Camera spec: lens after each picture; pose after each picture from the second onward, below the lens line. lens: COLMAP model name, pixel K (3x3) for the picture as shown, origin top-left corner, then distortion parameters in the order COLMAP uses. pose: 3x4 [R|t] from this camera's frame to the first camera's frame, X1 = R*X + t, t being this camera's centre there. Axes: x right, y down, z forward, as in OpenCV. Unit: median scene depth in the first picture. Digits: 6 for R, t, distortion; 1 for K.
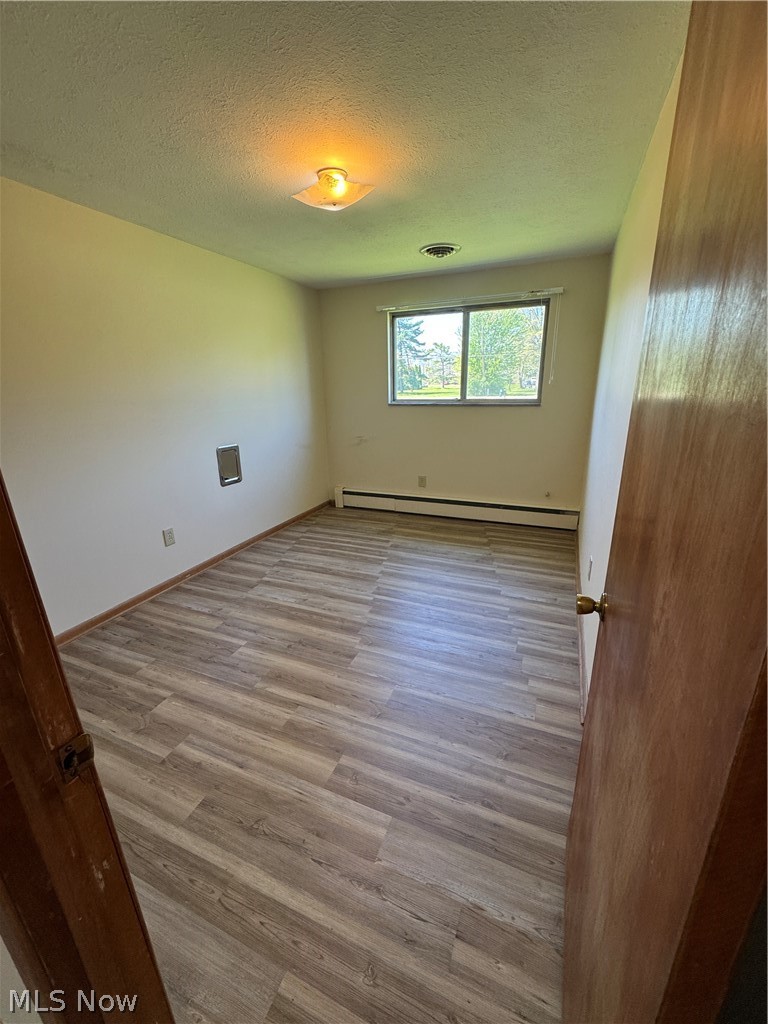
lens RADIAL K [[409.4, 0, 383.8], [0, 409.4, 511.2], [0, 0, 1]] dist [-0.000579, -0.000144]
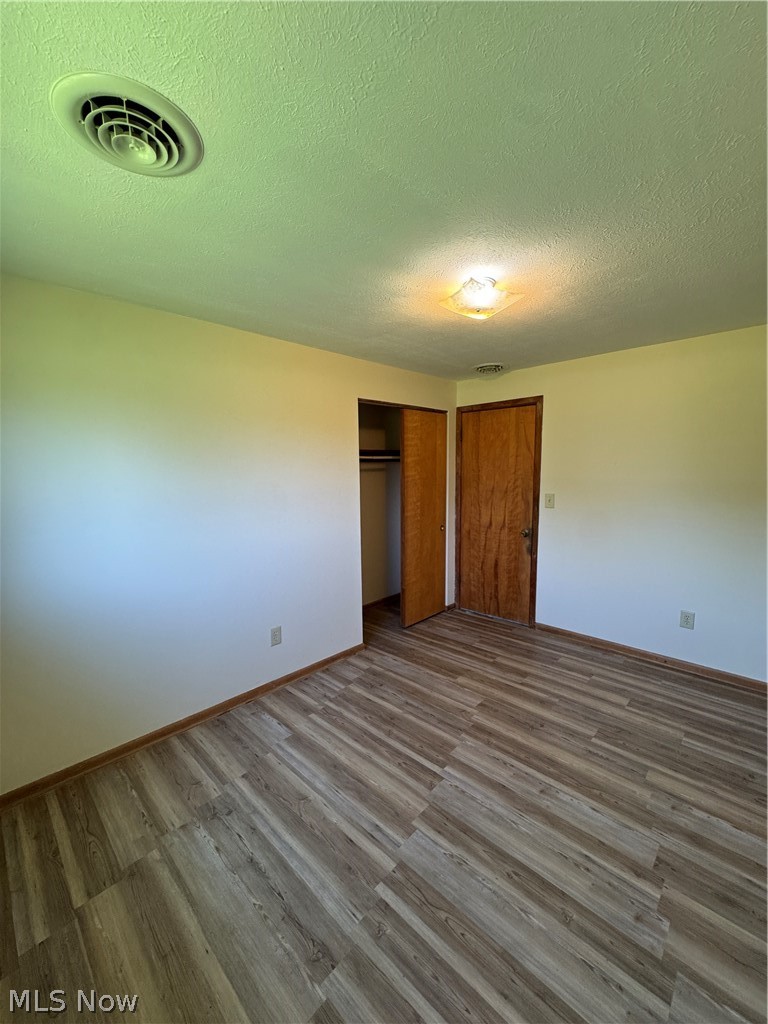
lens RADIAL K [[409.4, 0, 385.4], [0, 409.4, 513.0], [0, 0, 1]] dist [-0.000579, -0.000144]
pose [[-0.933195, -0.007970, 0.359282, -0.197192], [0.139208, 0.913683, 0.381843, -0.528551], [-0.331313, 0.406349, -0.851535, 1.546398]]
